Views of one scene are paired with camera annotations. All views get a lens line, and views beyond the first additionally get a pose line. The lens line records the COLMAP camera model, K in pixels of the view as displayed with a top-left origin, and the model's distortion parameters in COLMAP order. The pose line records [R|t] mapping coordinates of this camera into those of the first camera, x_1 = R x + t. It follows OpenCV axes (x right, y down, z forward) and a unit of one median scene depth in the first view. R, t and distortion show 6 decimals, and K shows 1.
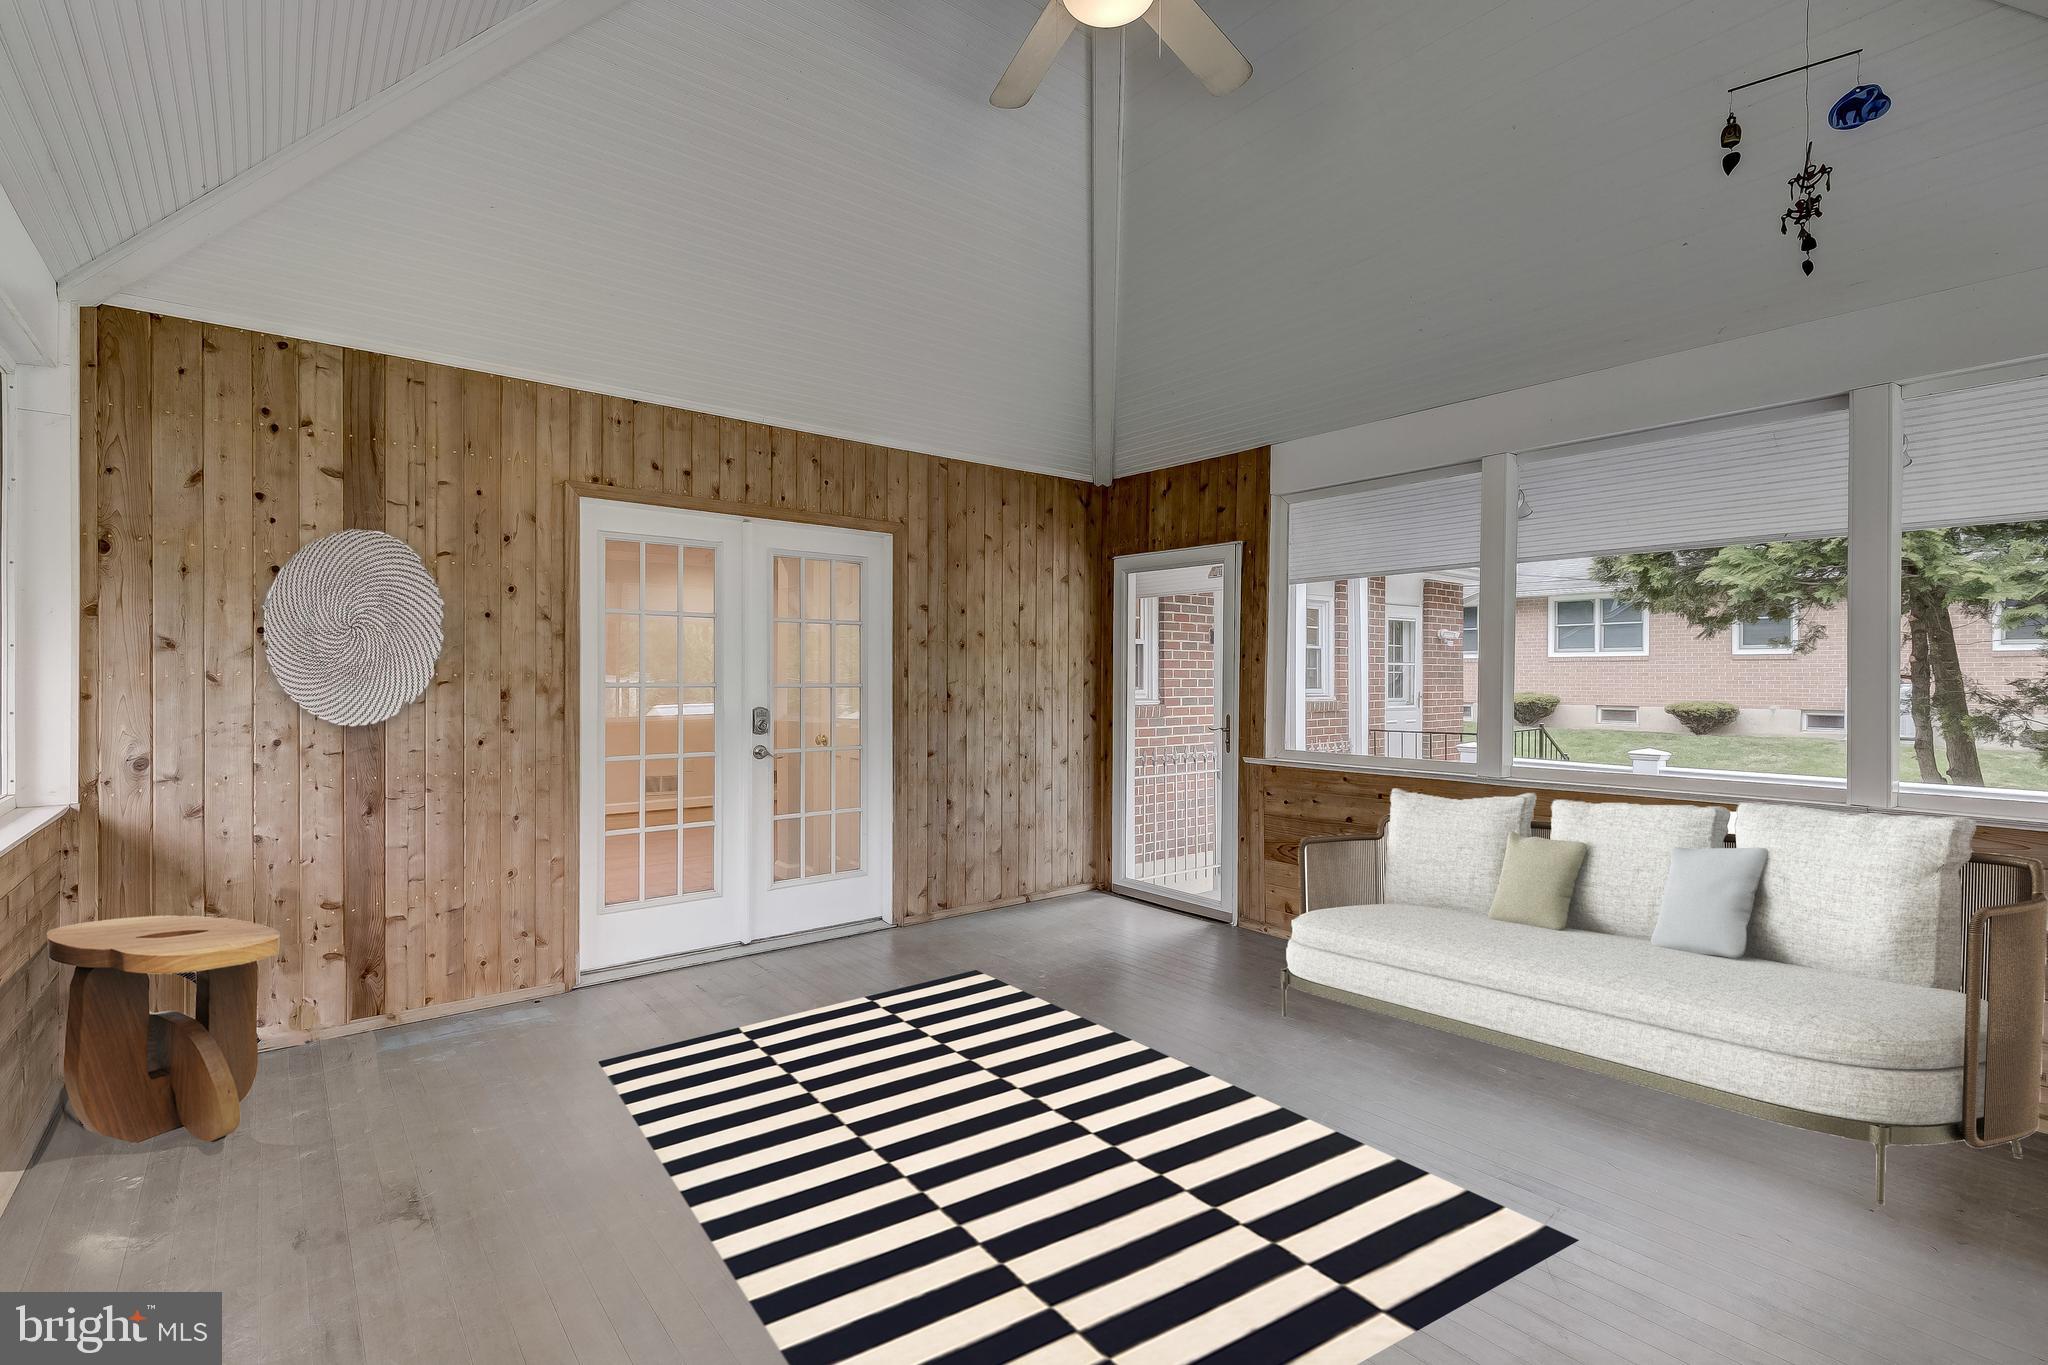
lens RADIAL K [[948.6, 0, 1040.2], [0, 948.6, 677.0], [0, 0, 1]] dist [0.001048, -0.001133]
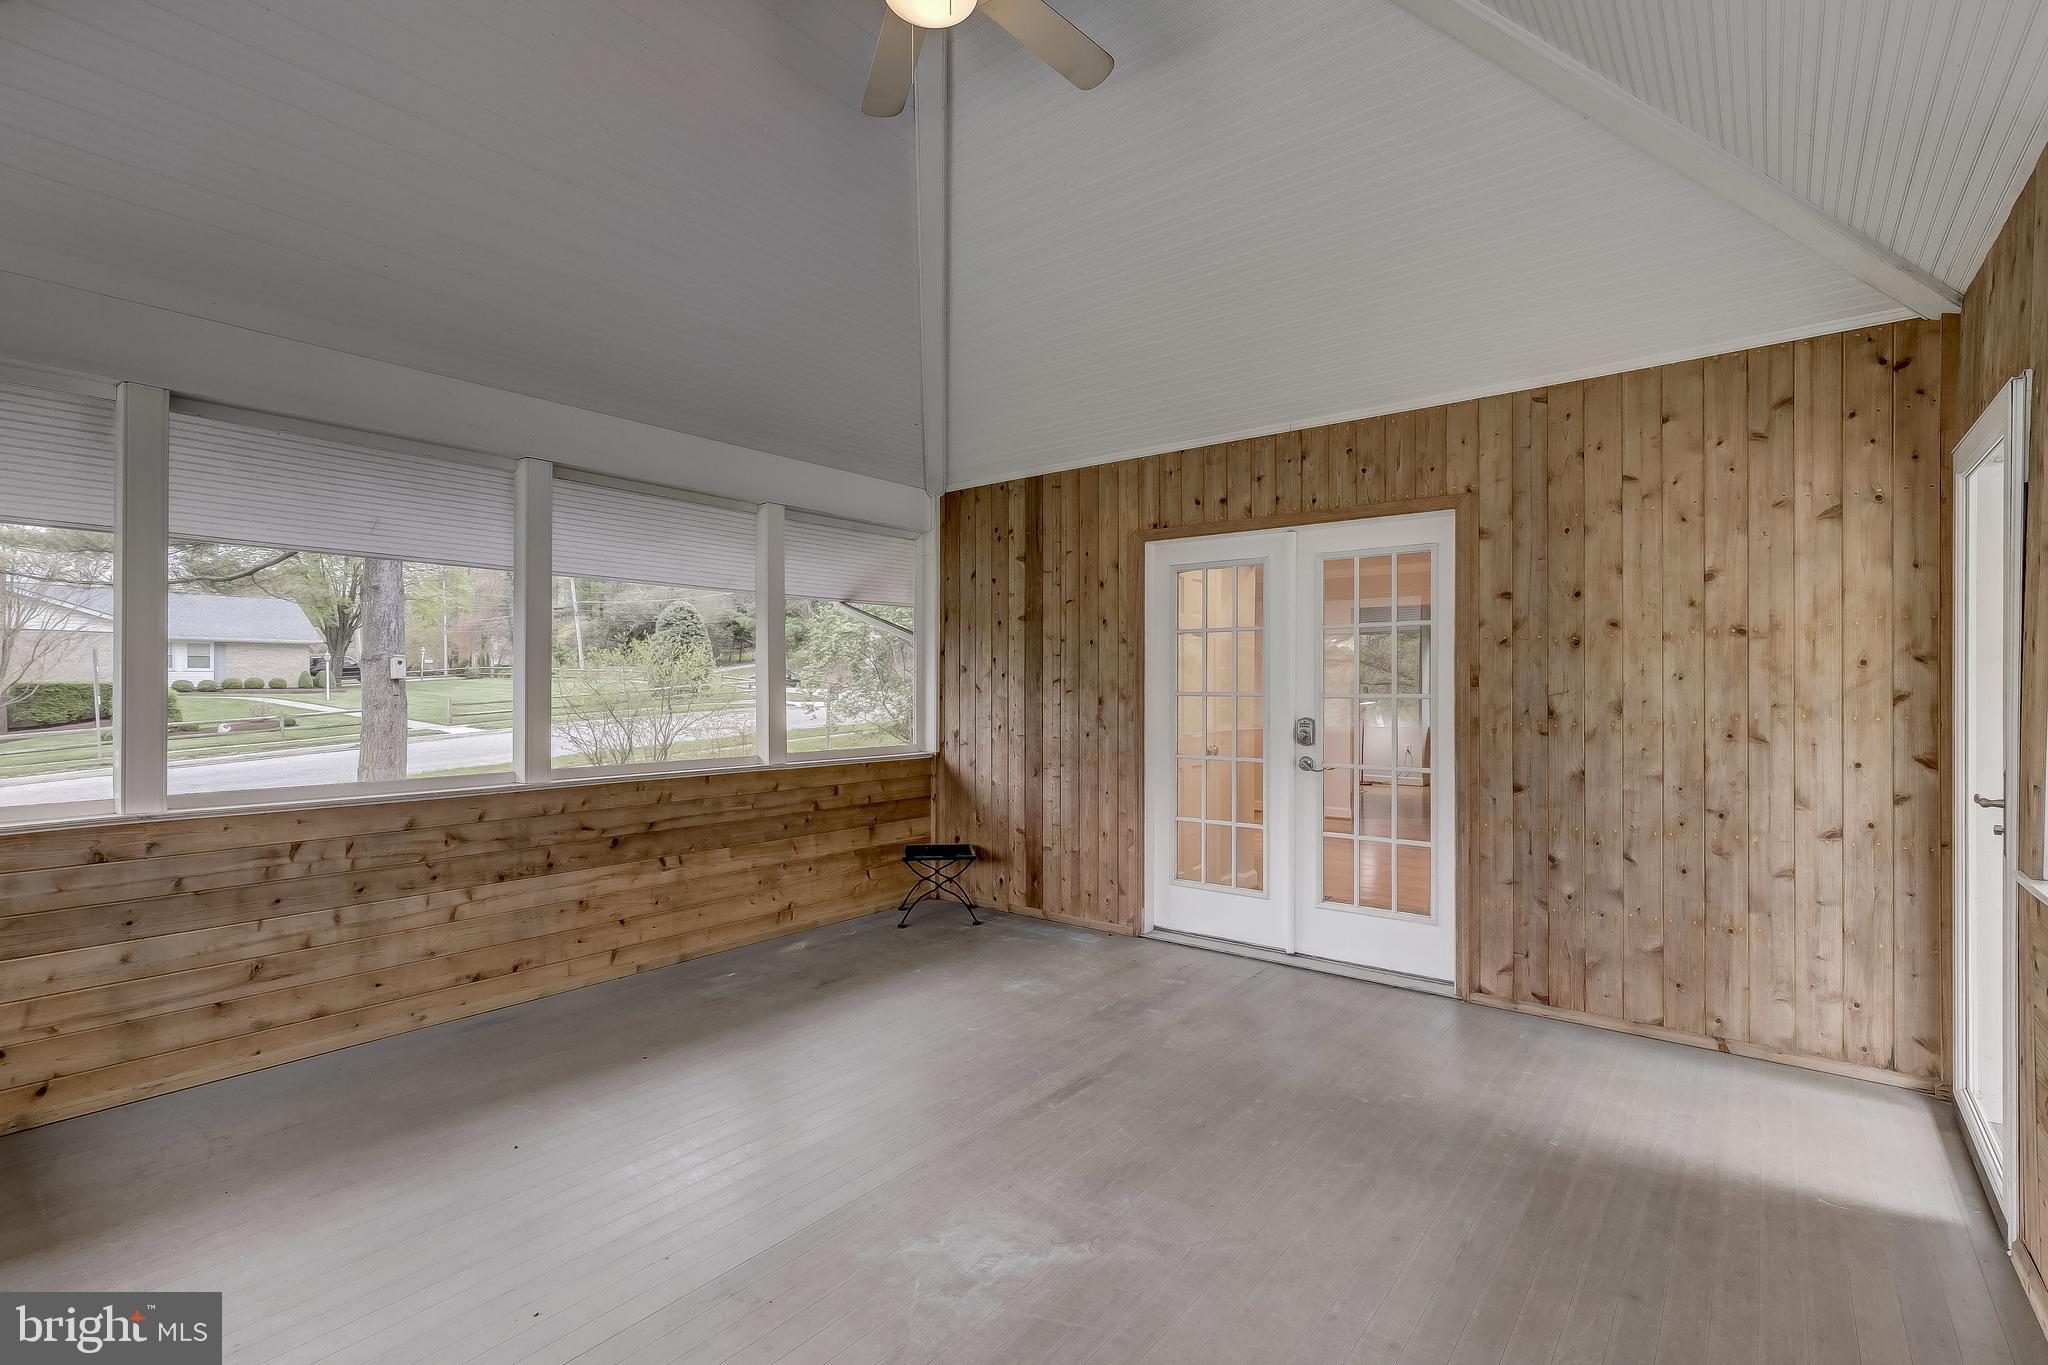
lens RADIAL K [[948.6, 0, 1037.3], [0, 948.6, 687.9], [0, 0, 1]] dist [0.001048, -0.001133]
pose [[0.195416, -0.002337, -0.980718, 0.619669], [-0.001426, 0.999995, -0.002667, 0.003918], [0.980719, 0.001919, 0.195411, 0.542187]]
